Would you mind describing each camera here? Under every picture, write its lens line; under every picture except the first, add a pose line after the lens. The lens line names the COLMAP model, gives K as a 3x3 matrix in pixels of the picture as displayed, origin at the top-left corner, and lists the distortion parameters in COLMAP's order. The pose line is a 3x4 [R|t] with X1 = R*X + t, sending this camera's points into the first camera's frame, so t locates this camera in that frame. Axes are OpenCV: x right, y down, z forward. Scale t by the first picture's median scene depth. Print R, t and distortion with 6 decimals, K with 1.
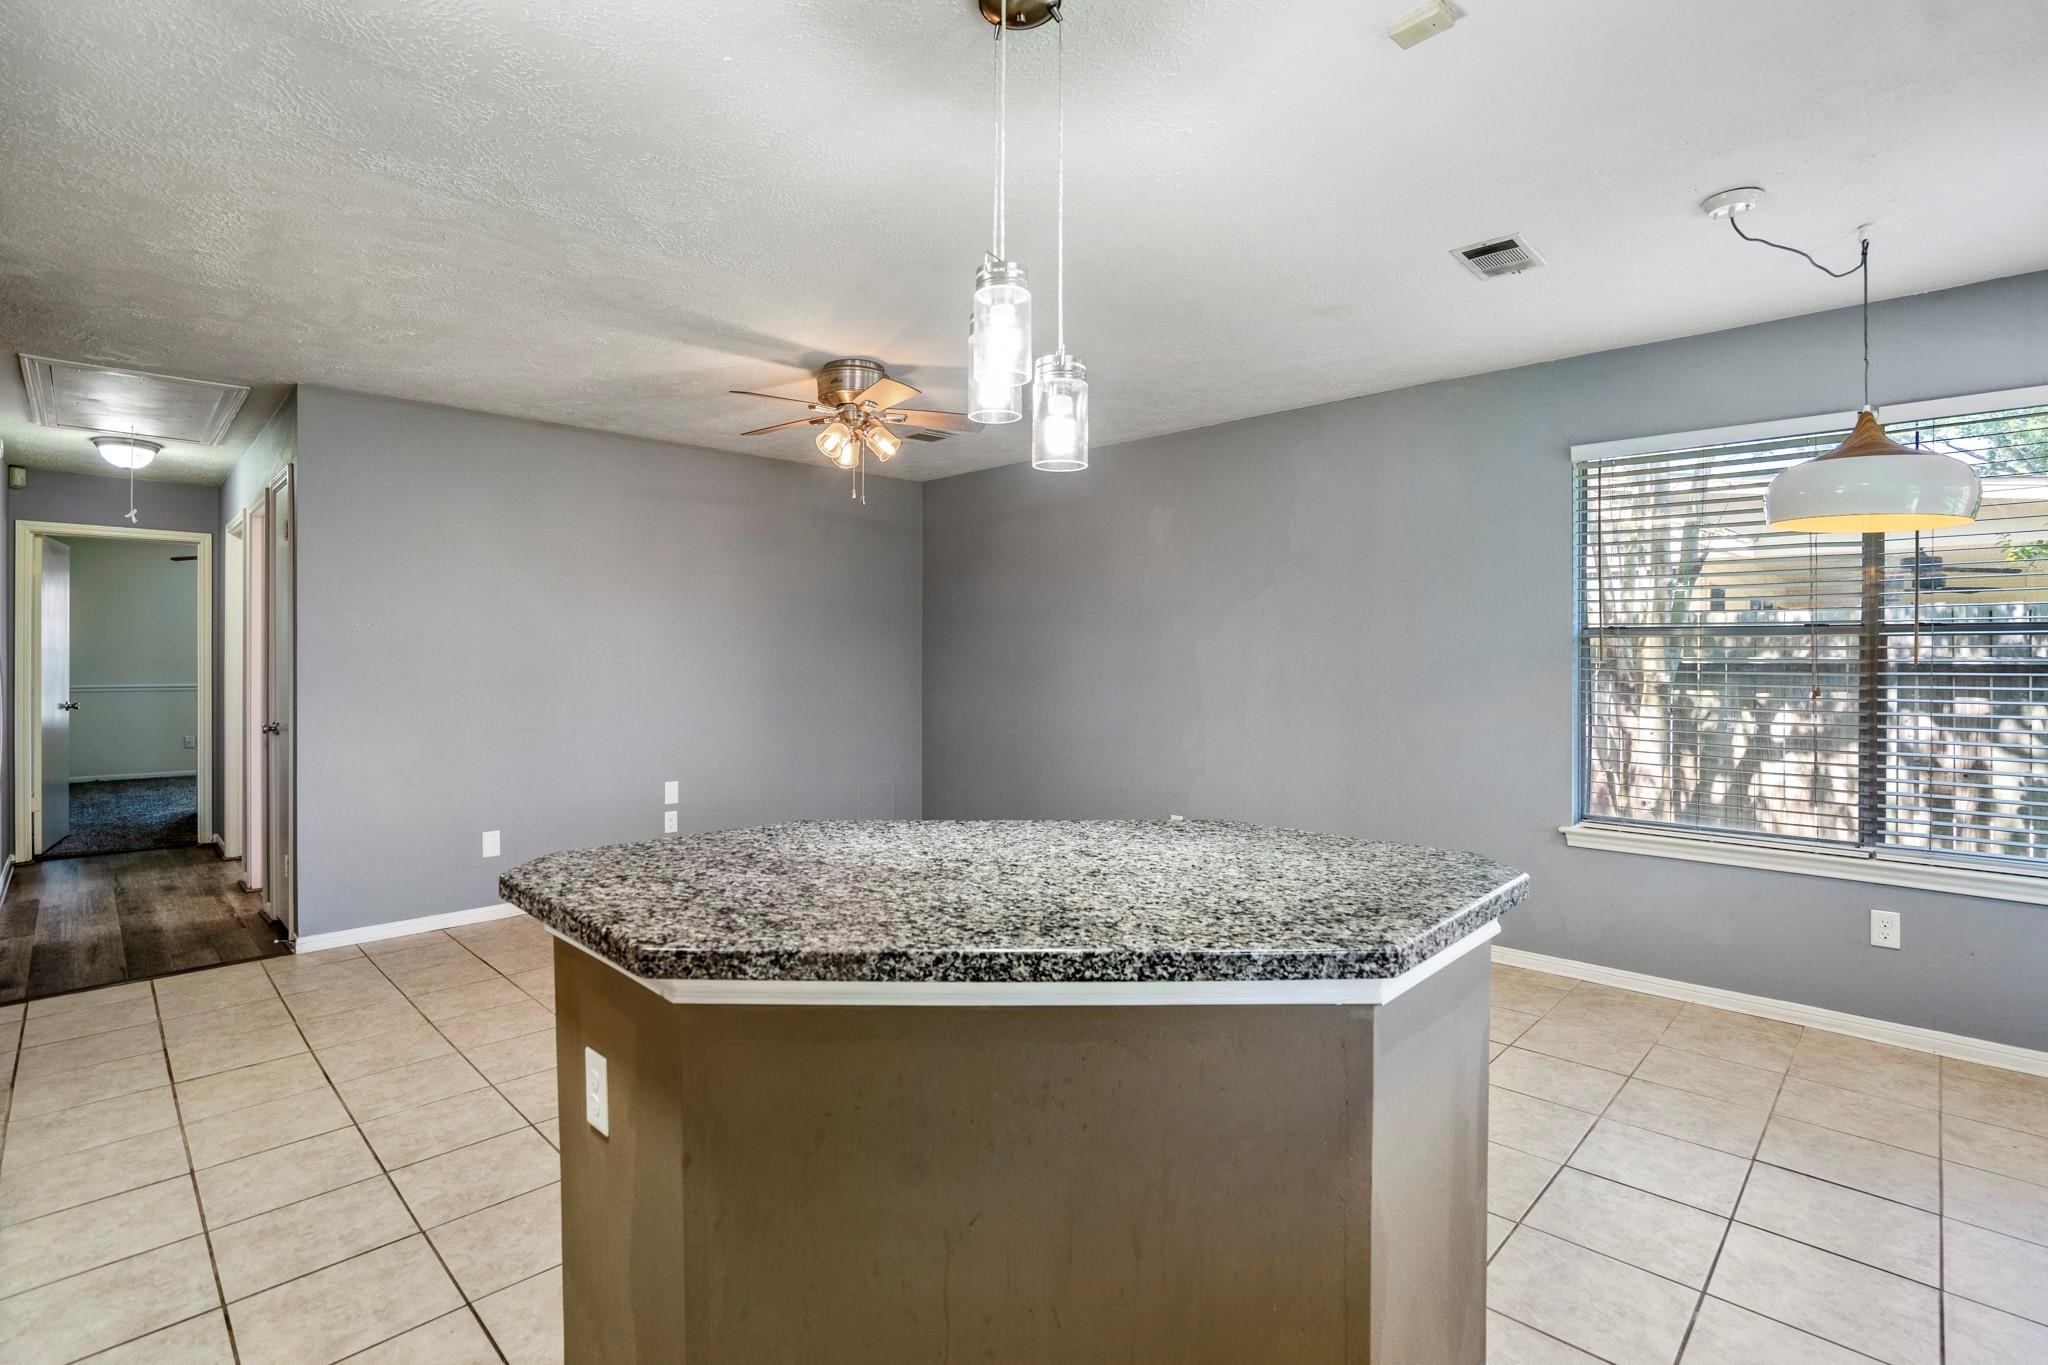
lens RADIAL K [[962.0, 0, 1018.7], [0, 962.0, 667.8], [0, 0, 1]] dist [-0.051644, 0.017043]
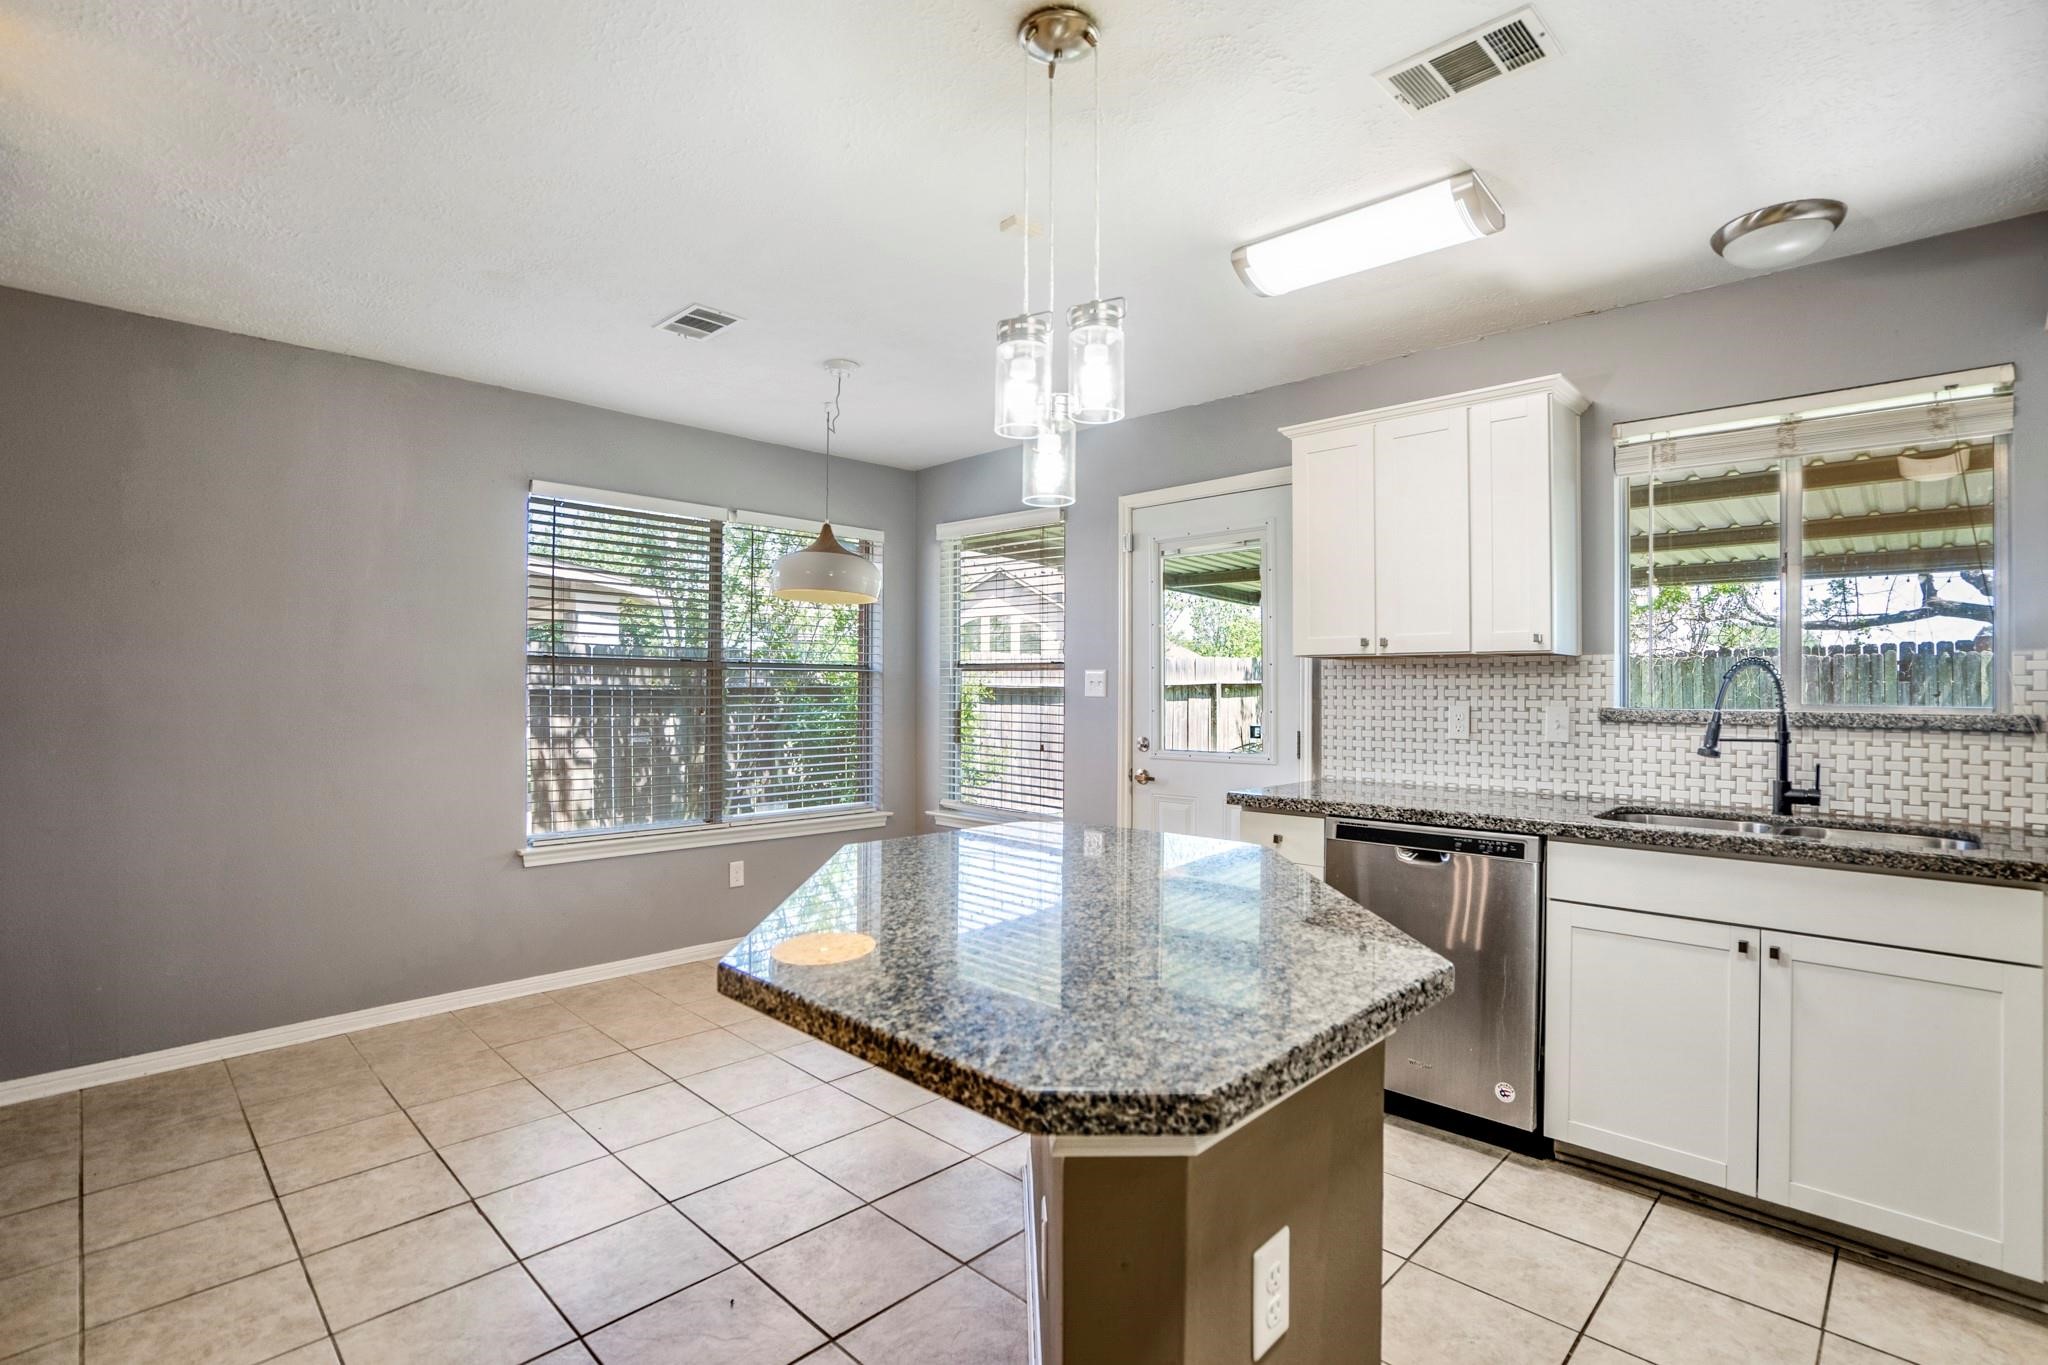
lens RADIAL K [[962.0, 0, 1020.9], [0, 962.0, 676.9], [0, 0, 1]] dist [-0.051644, 0.017043]
pose [[0.002102, 0.011626, 0.999930, -0.505505], [0.005464, 0.999917, -0.011637, -0.003338], [-0.999983, 0.005488, 0.002038, 0.516805]]
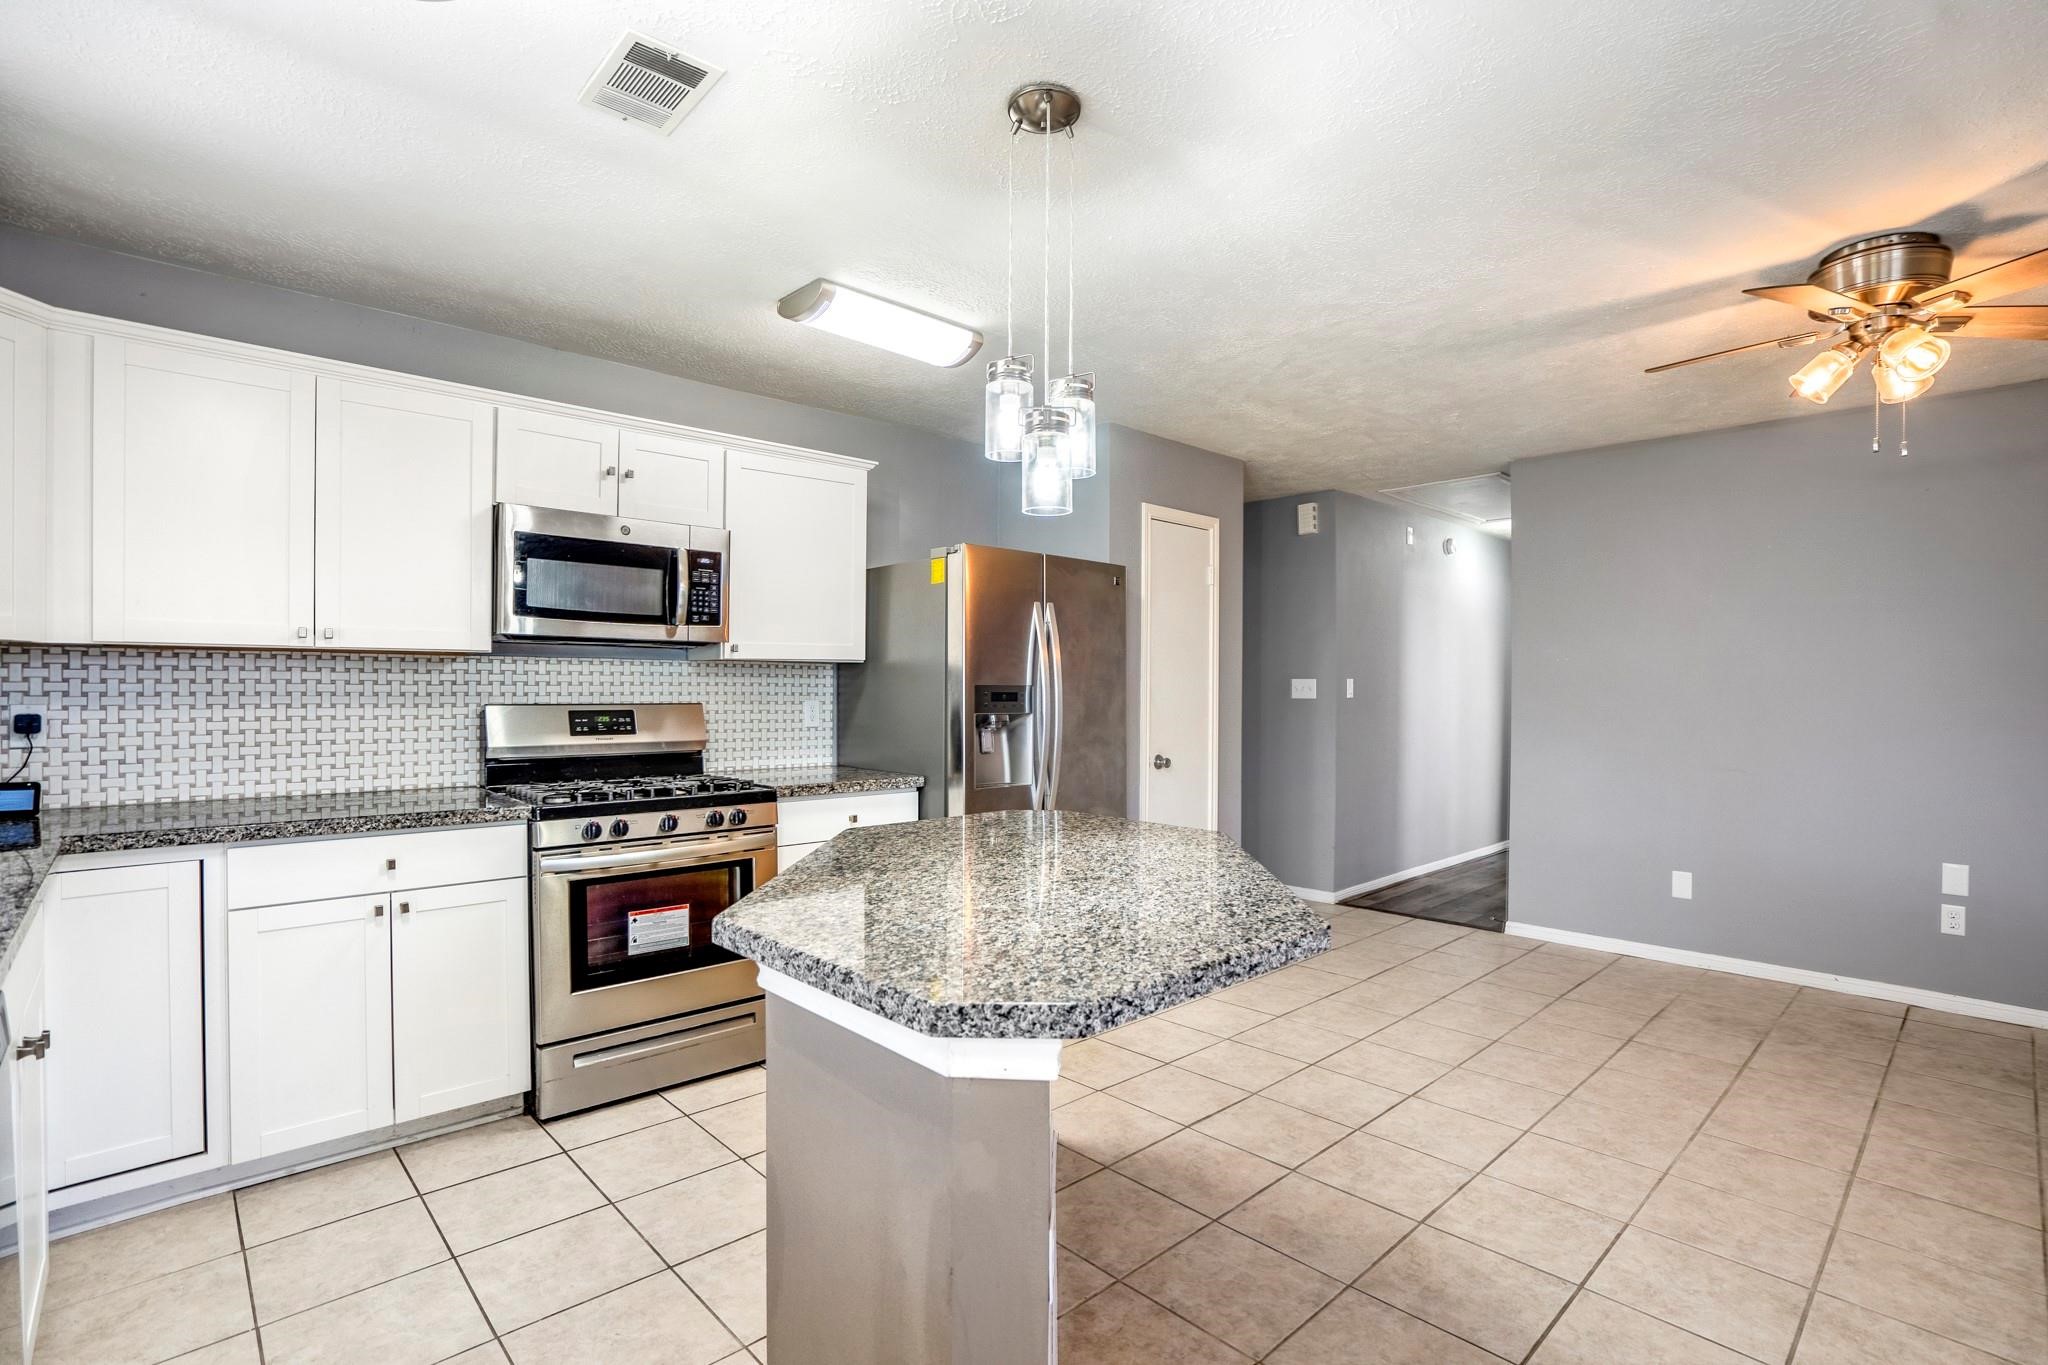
lens RADIAL K [[962.0, 0, 1011.7], [0, 962.0, 698.1], [0, 0, 1]] dist [-0.051644, 0.017043]
pose [[-0.047394, 0.013173, -0.998789, 0.580813], [-0.016417, 0.999768, 0.013965, -0.005777], [0.998741, 0.017059, -0.047167, 0.509249]]
